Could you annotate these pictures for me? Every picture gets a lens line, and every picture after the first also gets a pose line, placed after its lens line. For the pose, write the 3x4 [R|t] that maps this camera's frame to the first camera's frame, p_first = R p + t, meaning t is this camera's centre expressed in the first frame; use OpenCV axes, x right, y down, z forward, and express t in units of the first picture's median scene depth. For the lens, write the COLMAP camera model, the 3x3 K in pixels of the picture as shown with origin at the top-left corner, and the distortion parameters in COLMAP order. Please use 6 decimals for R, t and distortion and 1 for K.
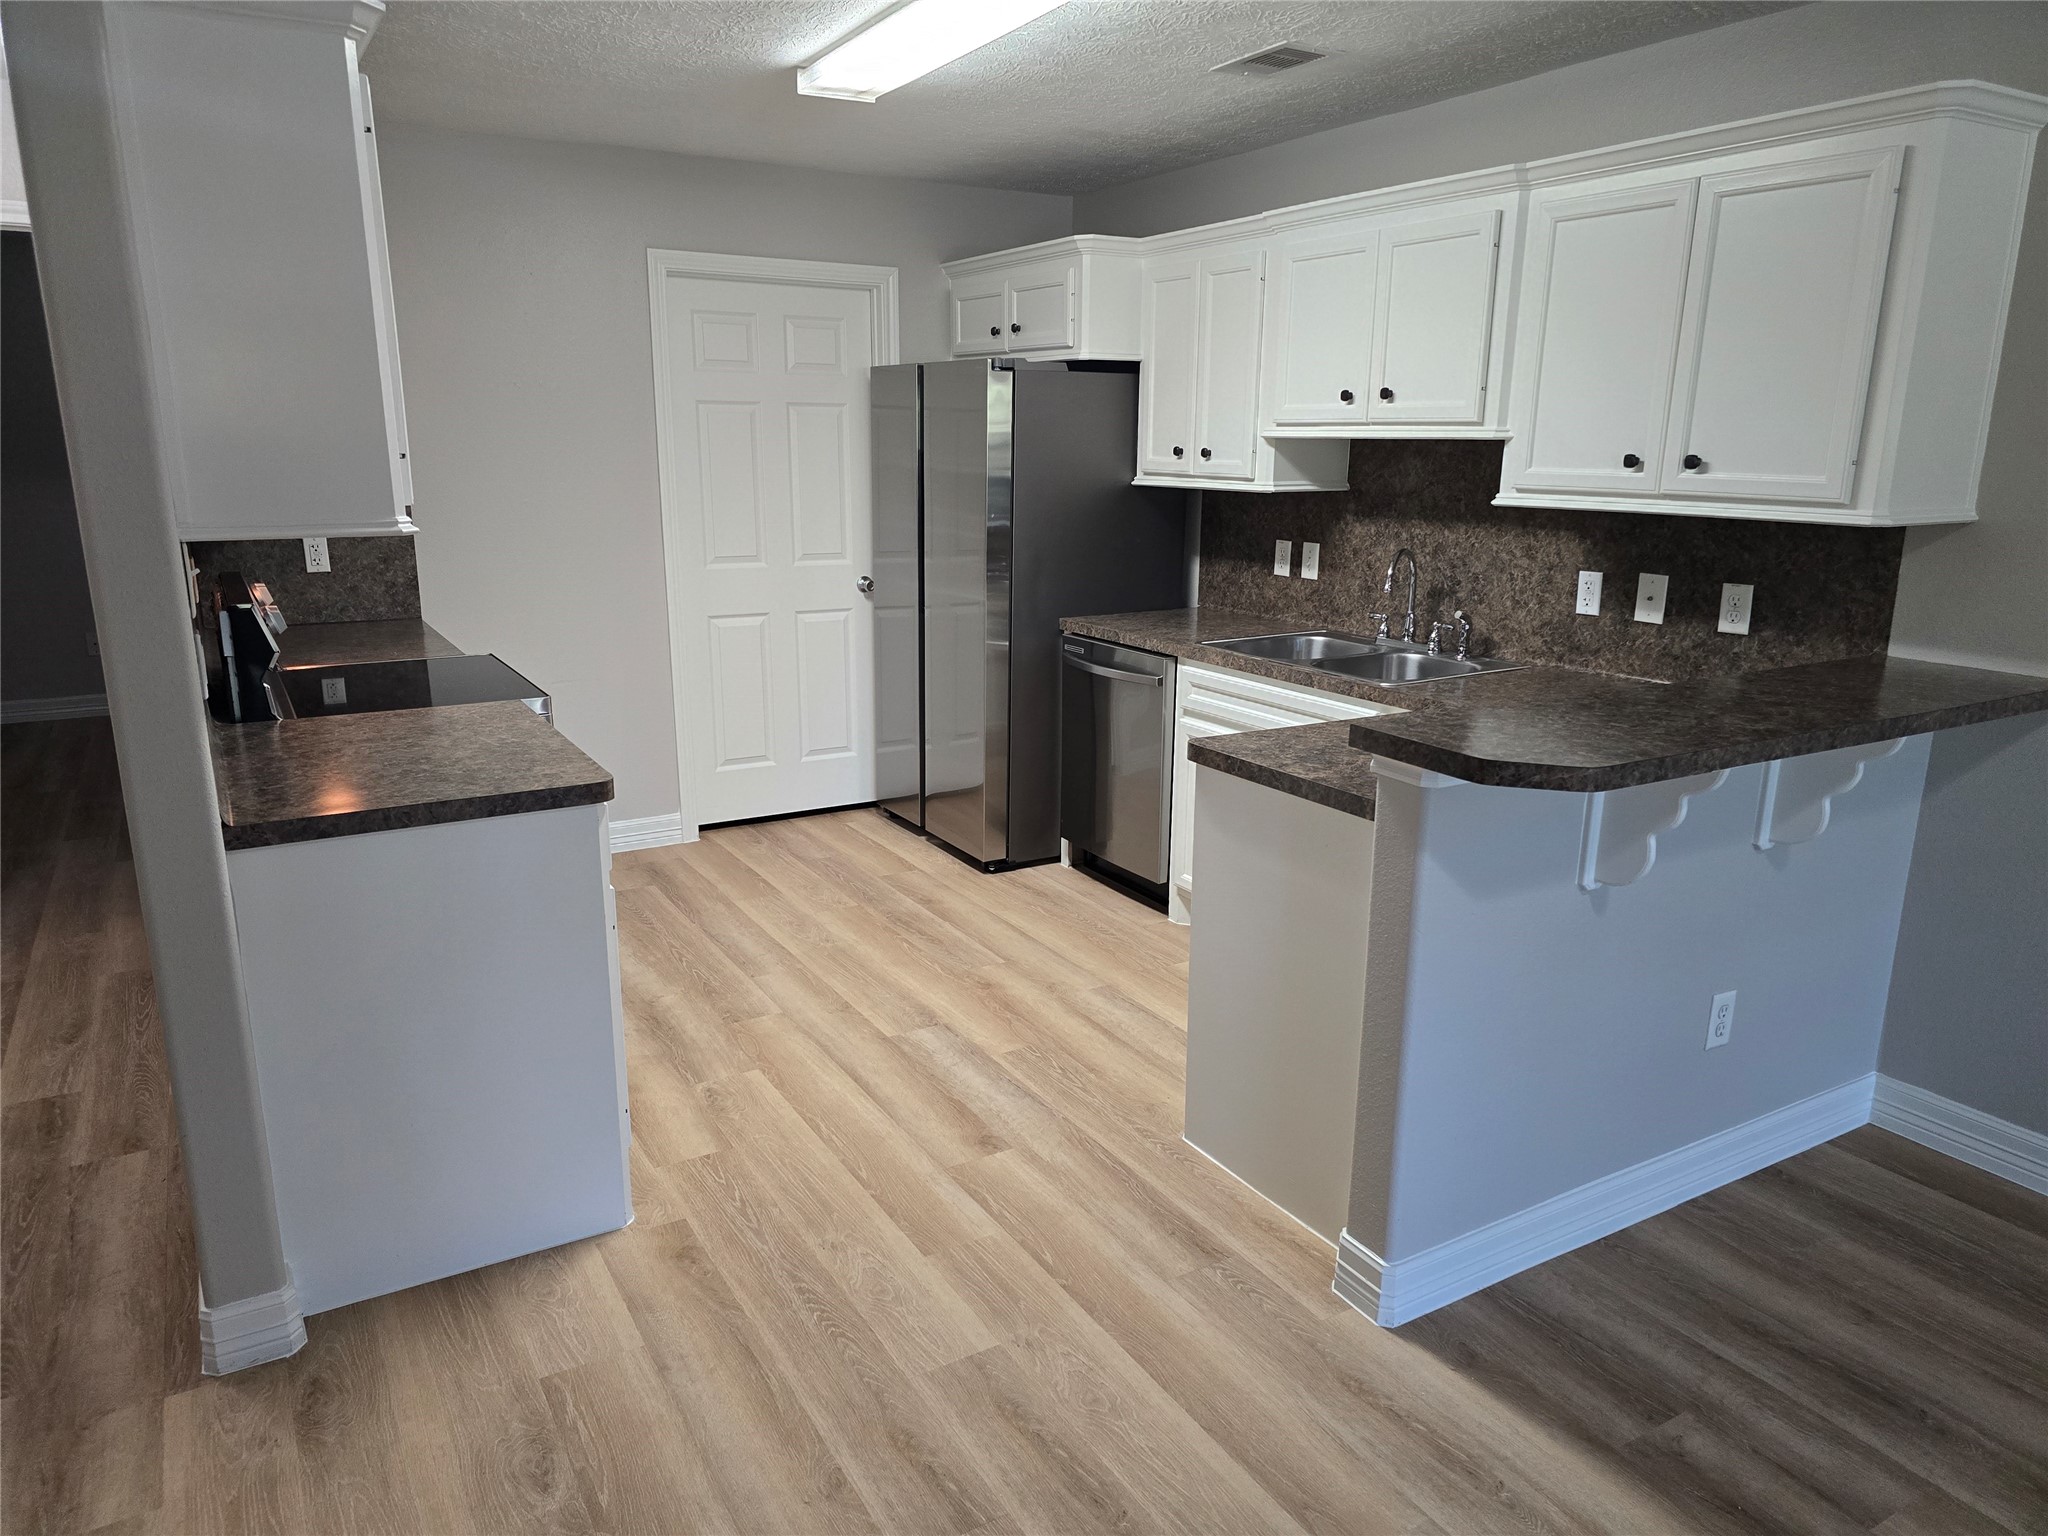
lens RADIAL K [[1386.6, 0, 1013.0], [0, 1386.6, 782.7], [0, 0, 1]] dist [0.059299, -0.059171]
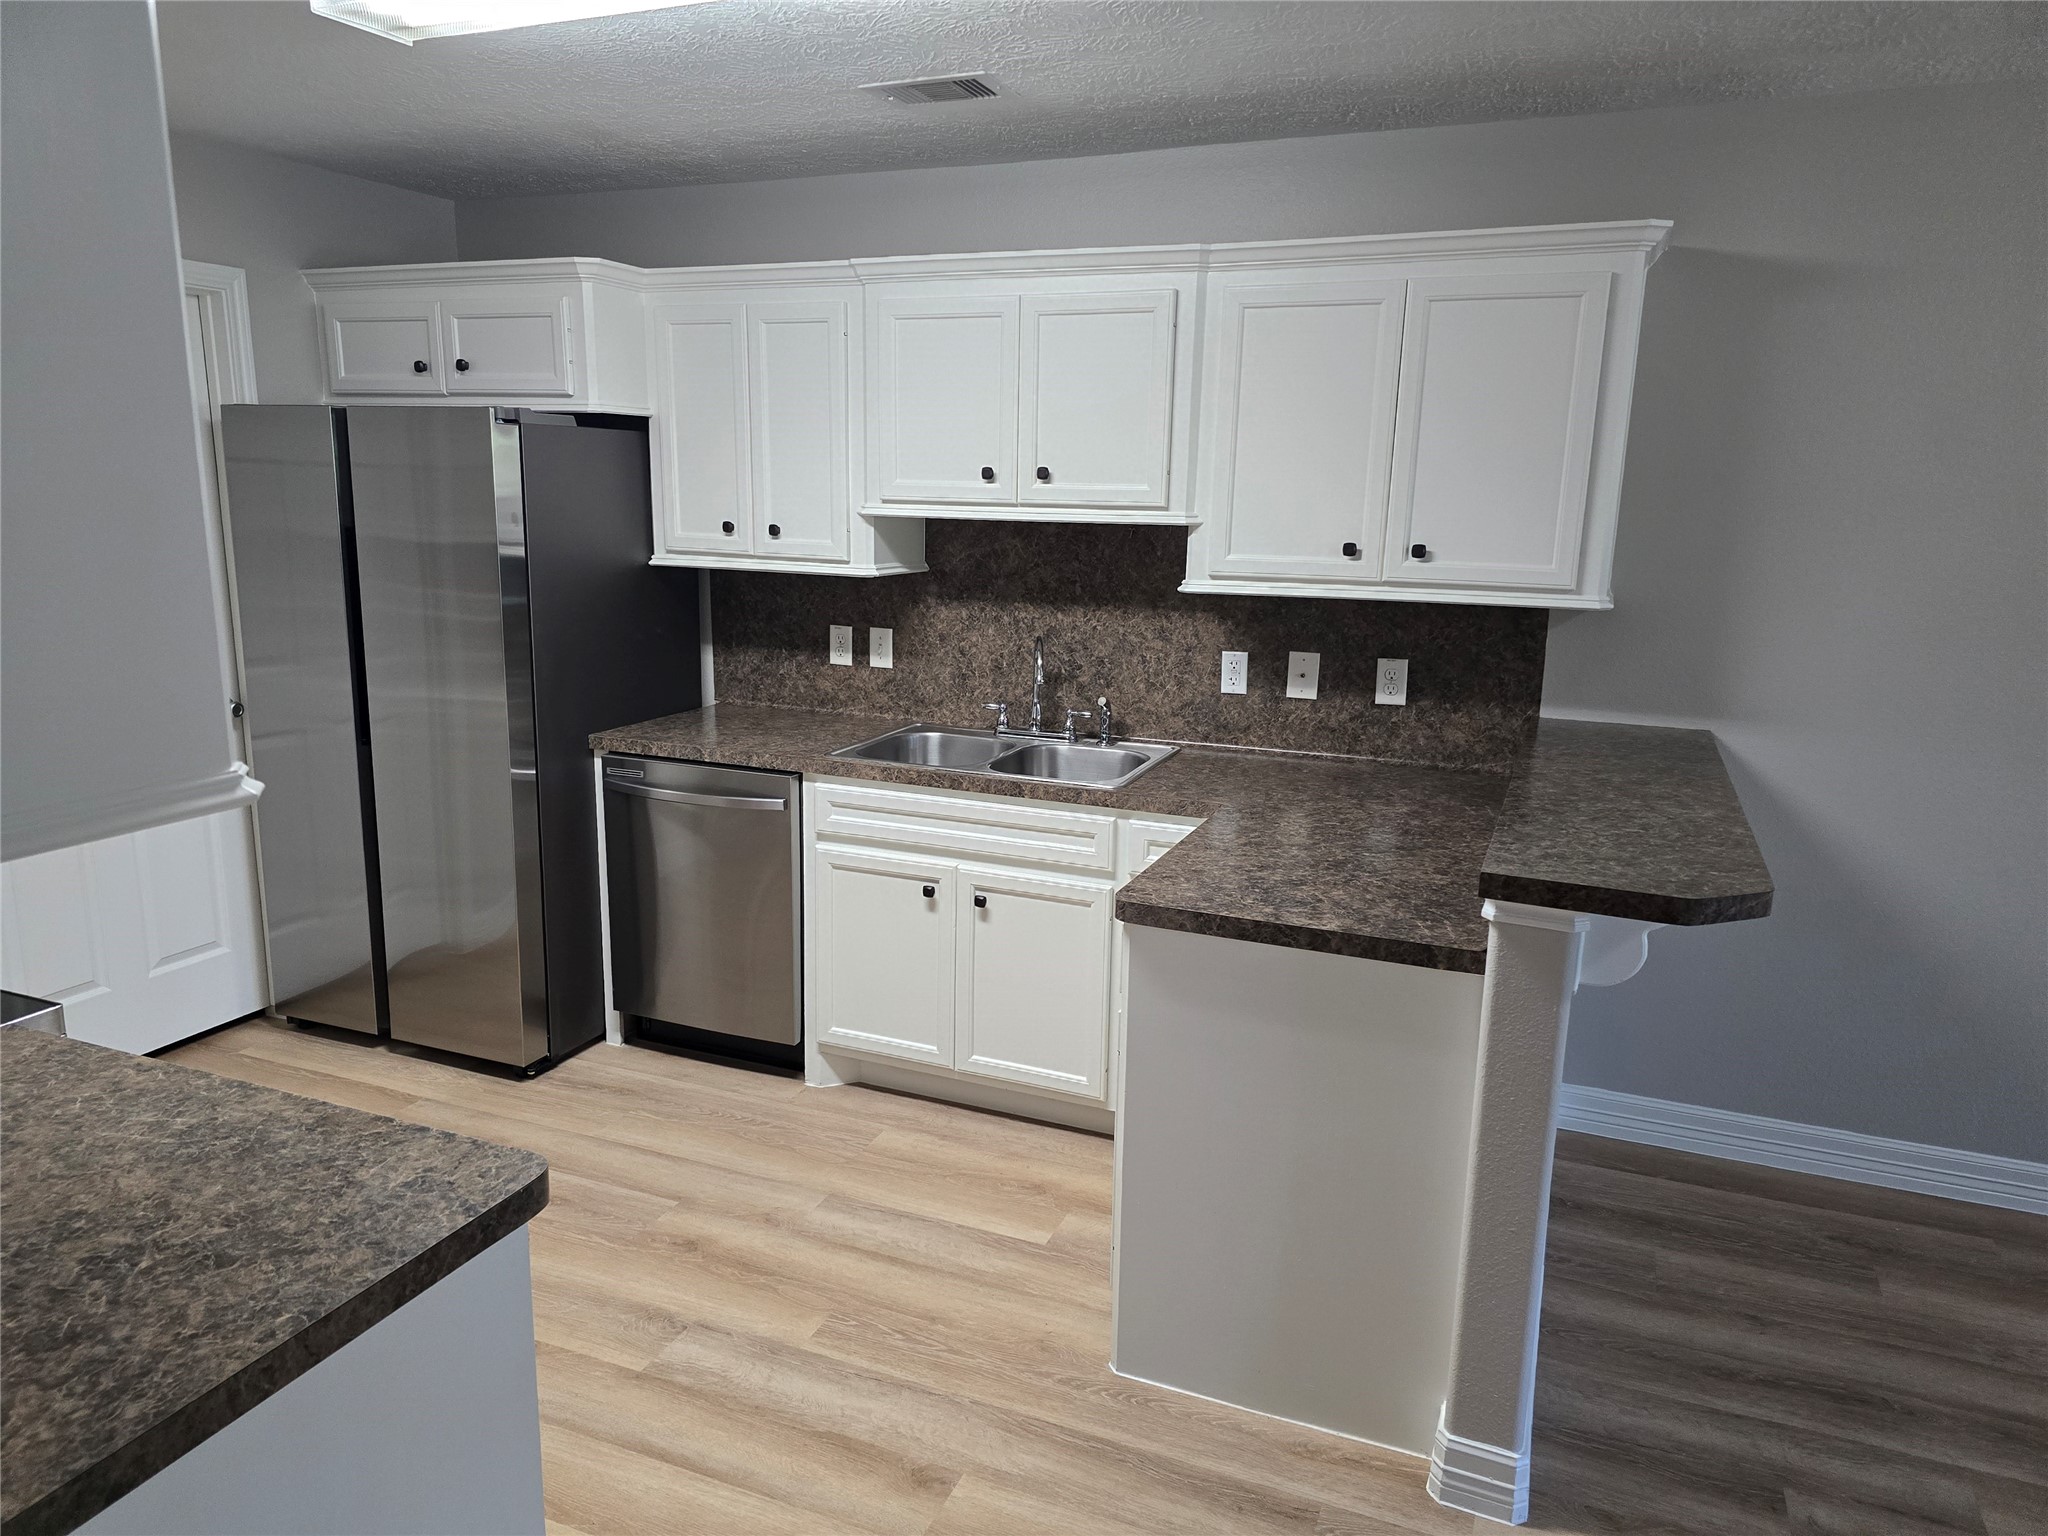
lens RADIAL K [[1386.6, 0, 1035.1], [0, 1386.6, 774.4], [0, 0, 1]] dist [0.059299, -0.059171]
pose [[0.794558, -0.116821, 0.595844, -0.309090], [0.135857, 0.990642, 0.013061, -0.094912], [-0.591794, 0.070572, 0.802994, 0.283546]]
